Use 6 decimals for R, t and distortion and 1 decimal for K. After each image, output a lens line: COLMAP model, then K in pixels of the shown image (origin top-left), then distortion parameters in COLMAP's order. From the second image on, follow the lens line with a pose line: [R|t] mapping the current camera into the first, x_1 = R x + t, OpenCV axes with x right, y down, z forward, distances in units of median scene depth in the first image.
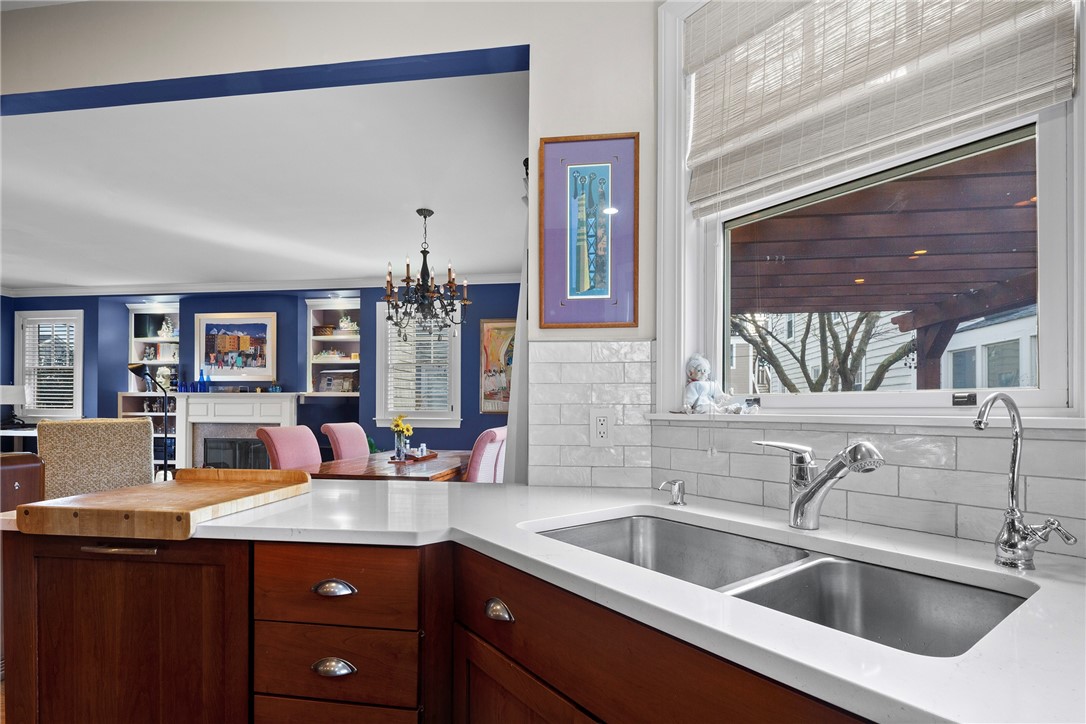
lens RADIAL K [[534.8, 0, 545.7], [0, 534.8, 405.5], [0, 0, 1]] dist [0.005348, -0.003278]
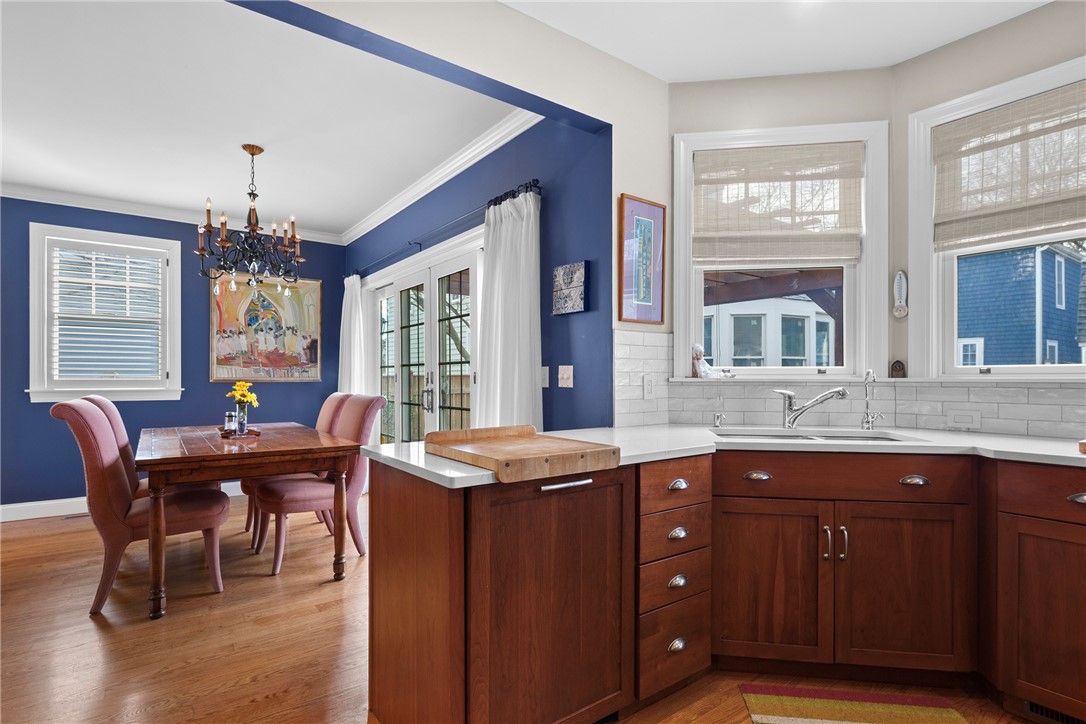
lens RADIAL K [[534.8, 0, 565.9], [0, 534.8, 375.7], [0, 0, 1]] dist [0.005348, -0.003278]
pose [[0.700009, -0.000630, 0.714134, -0.343715], [-0.002989, 0.999988, 0.003813, 0.000691], [-0.714128, -0.004804, 0.699999, 0.020733]]
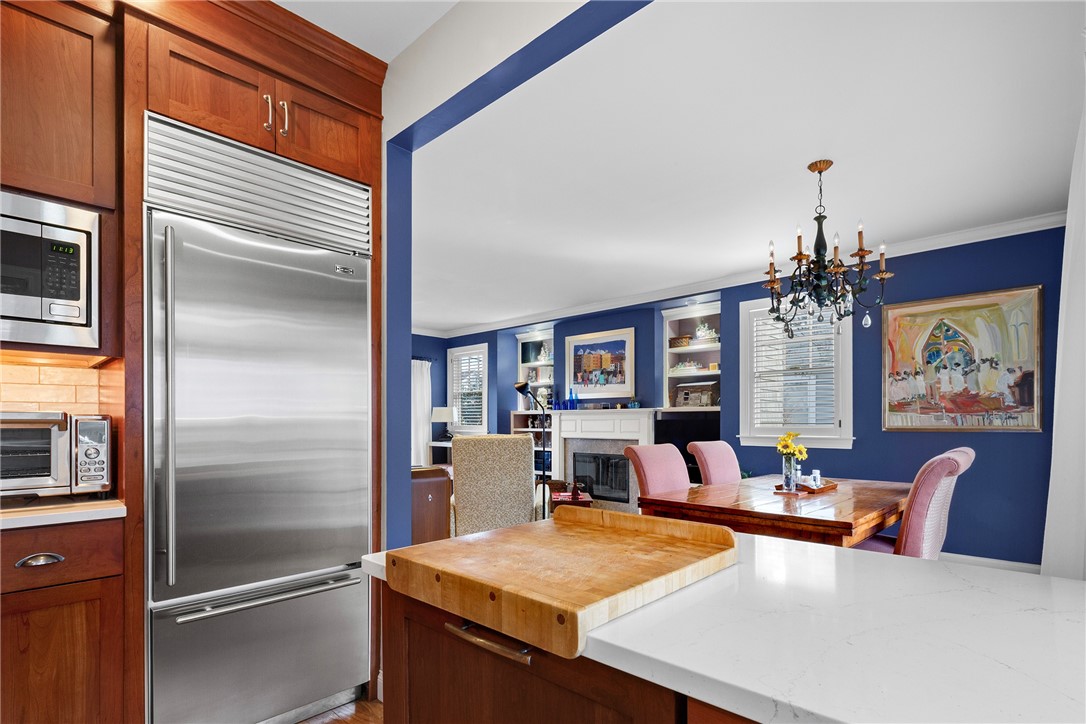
lens RADIAL K [[534.8, 0, 532.7], [0, 534.8, 422.8], [0, 0, 1]] dist [0.005348, -0.003278]
pose [[0.802909, -0.004597, -0.596083, -0.071043], [0.006397, 0.999979, 0.000904, 0.000110], [0.596067, -0.004539, 0.802922, 0.101483]]
